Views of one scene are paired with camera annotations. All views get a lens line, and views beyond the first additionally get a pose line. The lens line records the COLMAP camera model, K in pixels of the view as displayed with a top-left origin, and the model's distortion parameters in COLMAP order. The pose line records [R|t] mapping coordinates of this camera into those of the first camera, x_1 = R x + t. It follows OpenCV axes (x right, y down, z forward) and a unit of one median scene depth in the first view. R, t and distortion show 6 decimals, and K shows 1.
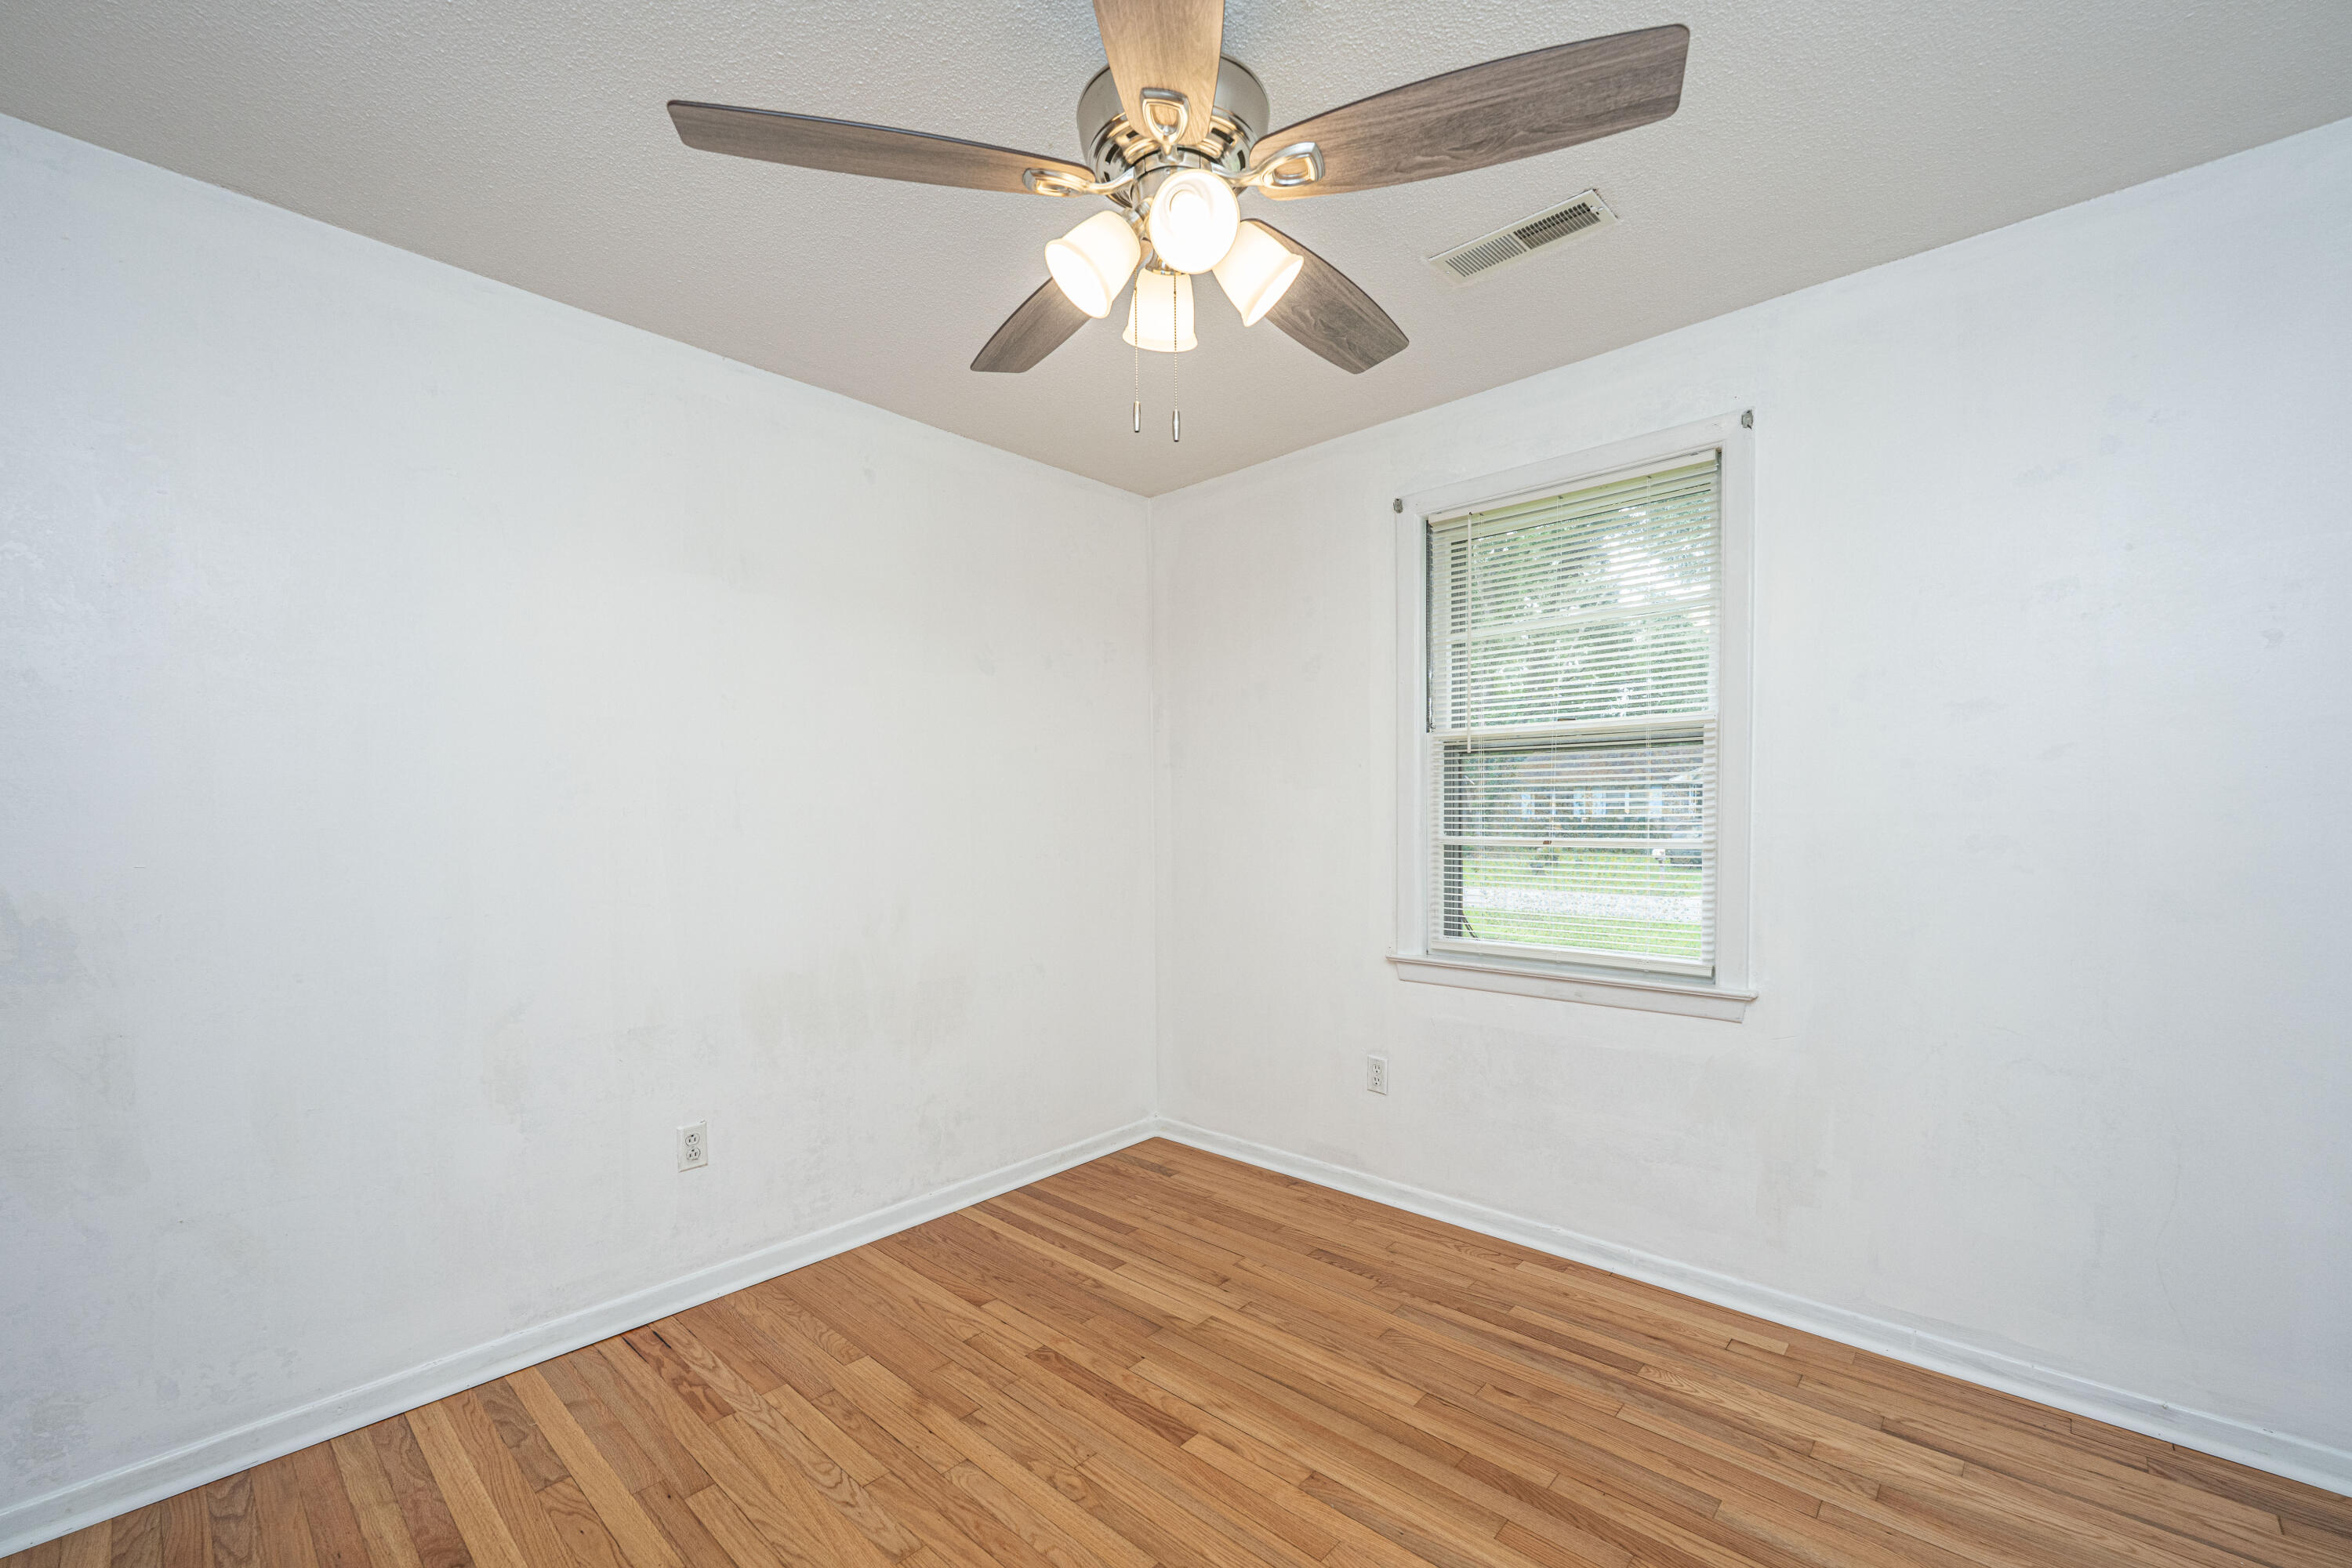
lens RADIAL K [[937.9, 0, 1185.4], [0, 937.9, 809.1], [0, 0, 1]] dist [-0.001089, 0.000325]
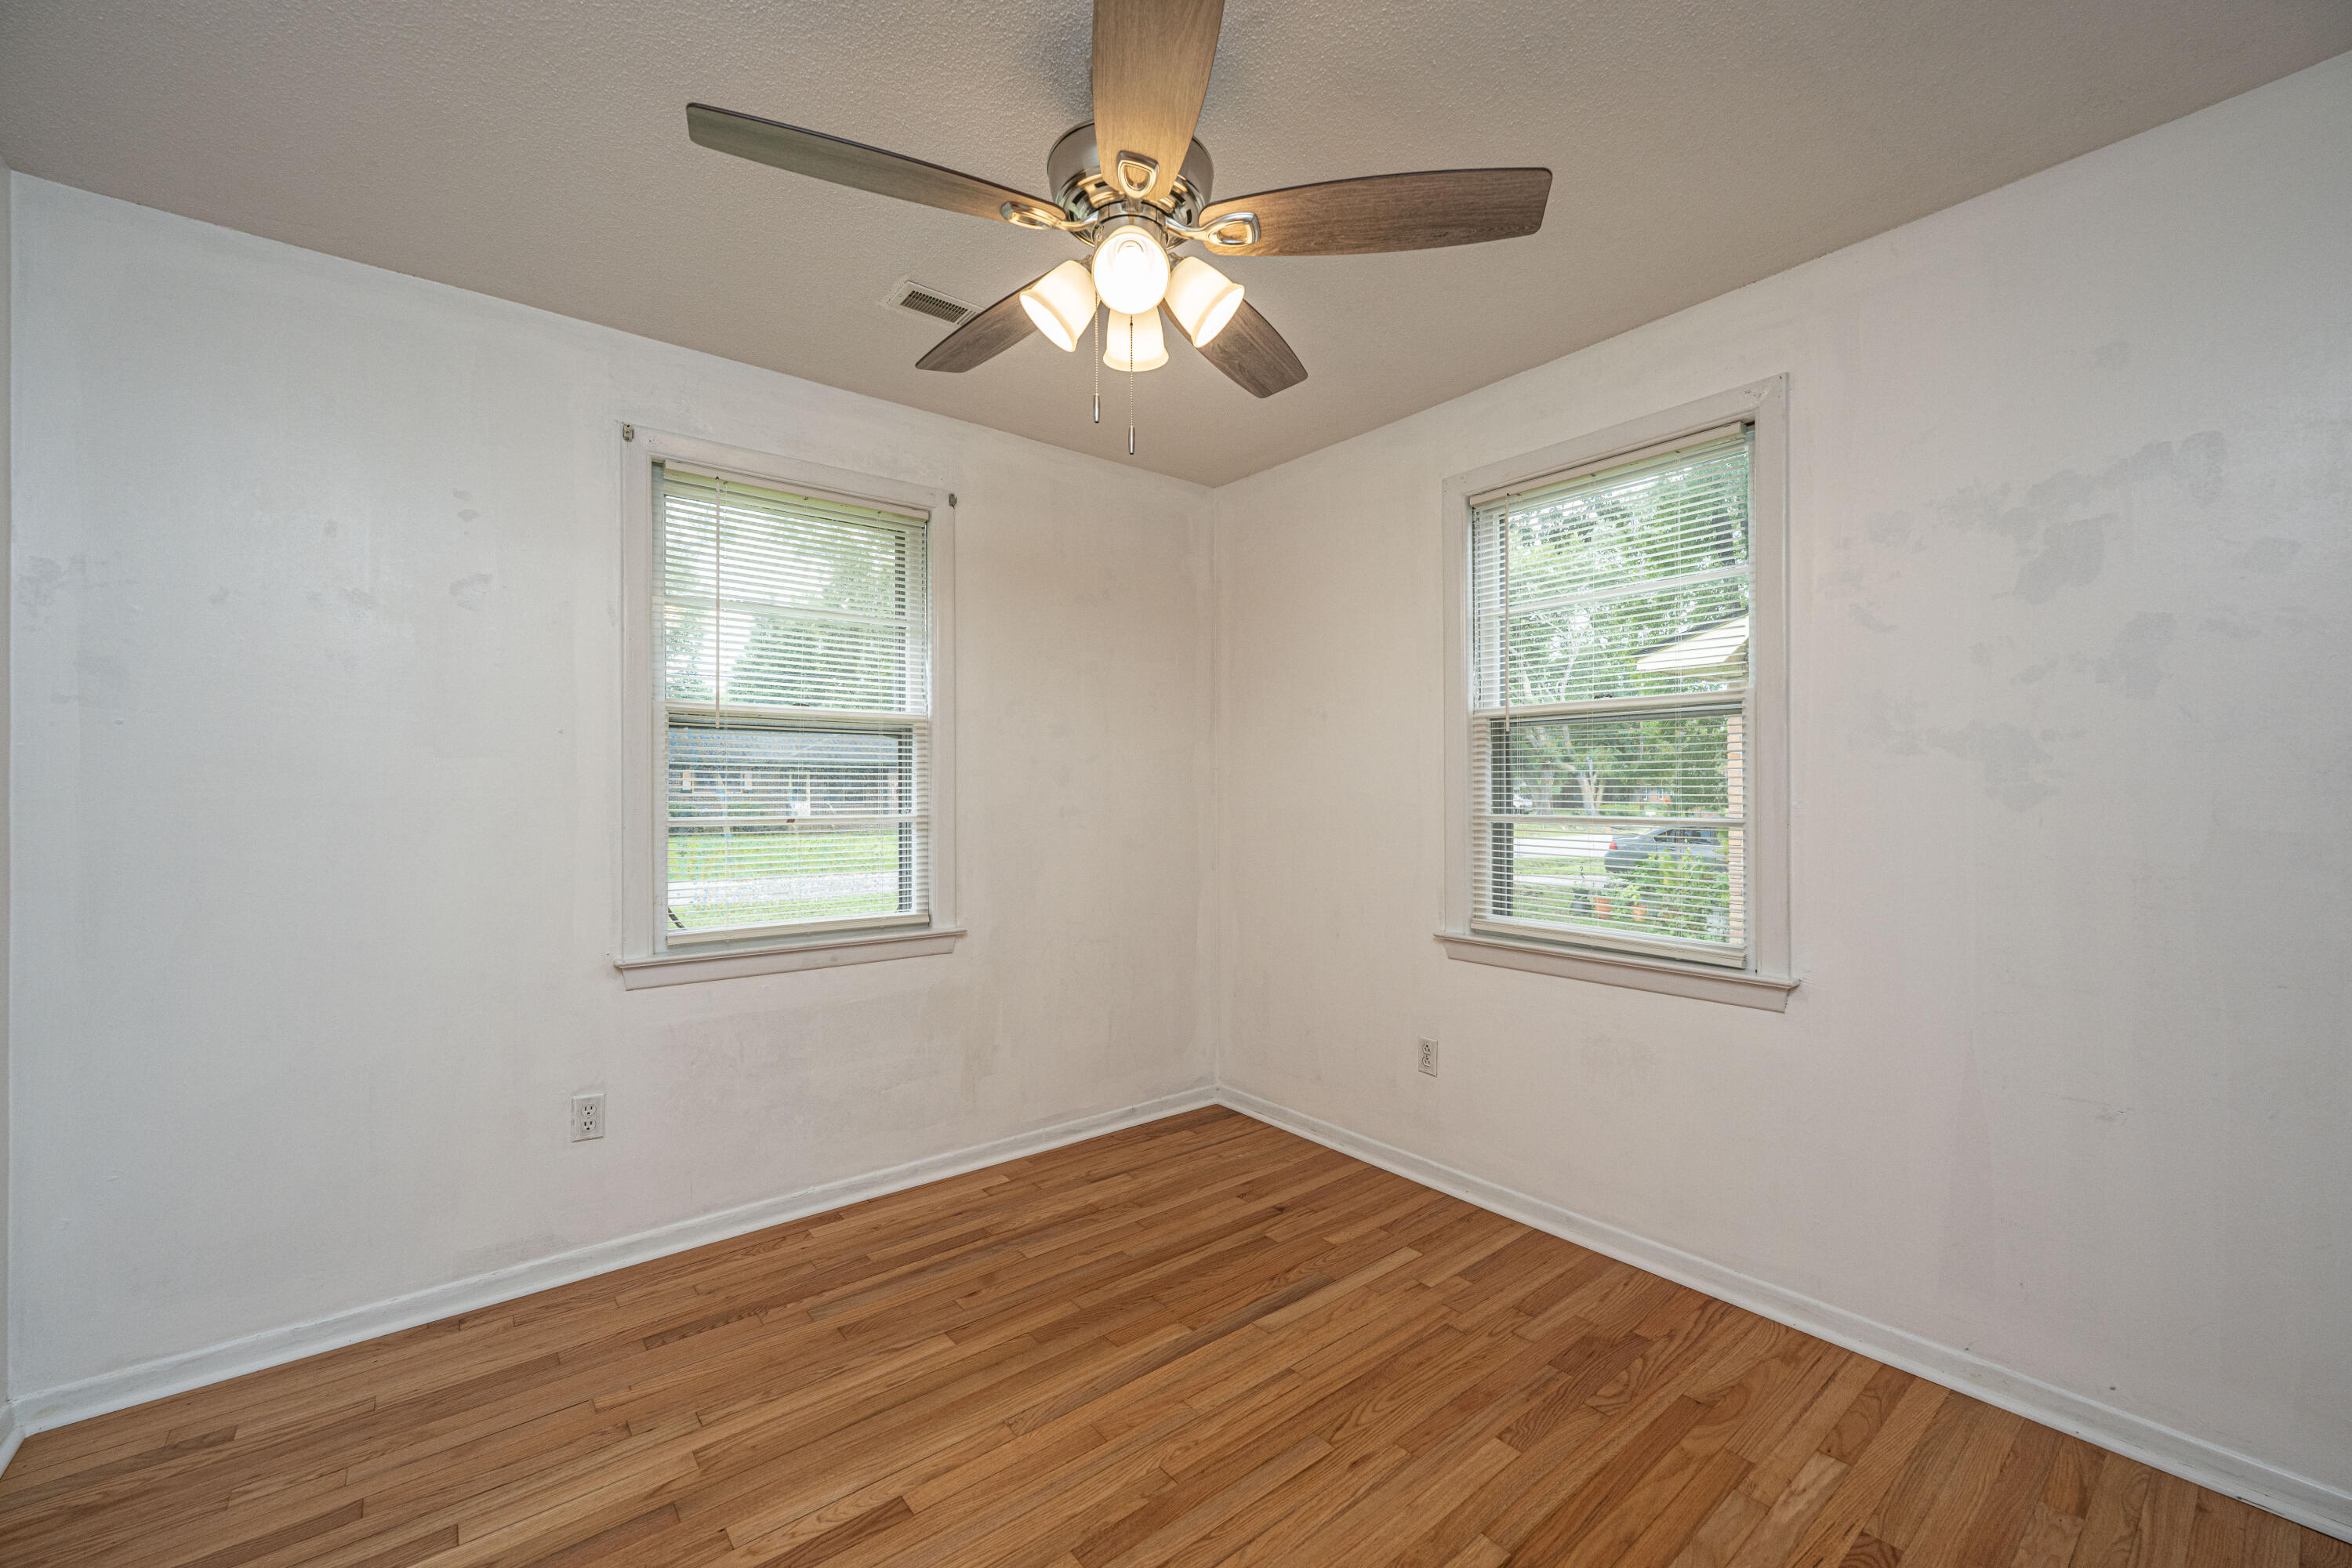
lens RADIAL K [[937.9, 0, 1180.1], [0, 937.9, 782.9], [0, 0, 1]] dist [-0.001089, 0.000325]
pose [[0.166062, 0.017572, 0.985959, -0.622147], [-0.003467, 0.999845, -0.017236, 0.012586], [-0.986109, -0.000556, 0.166098, 0.458744]]
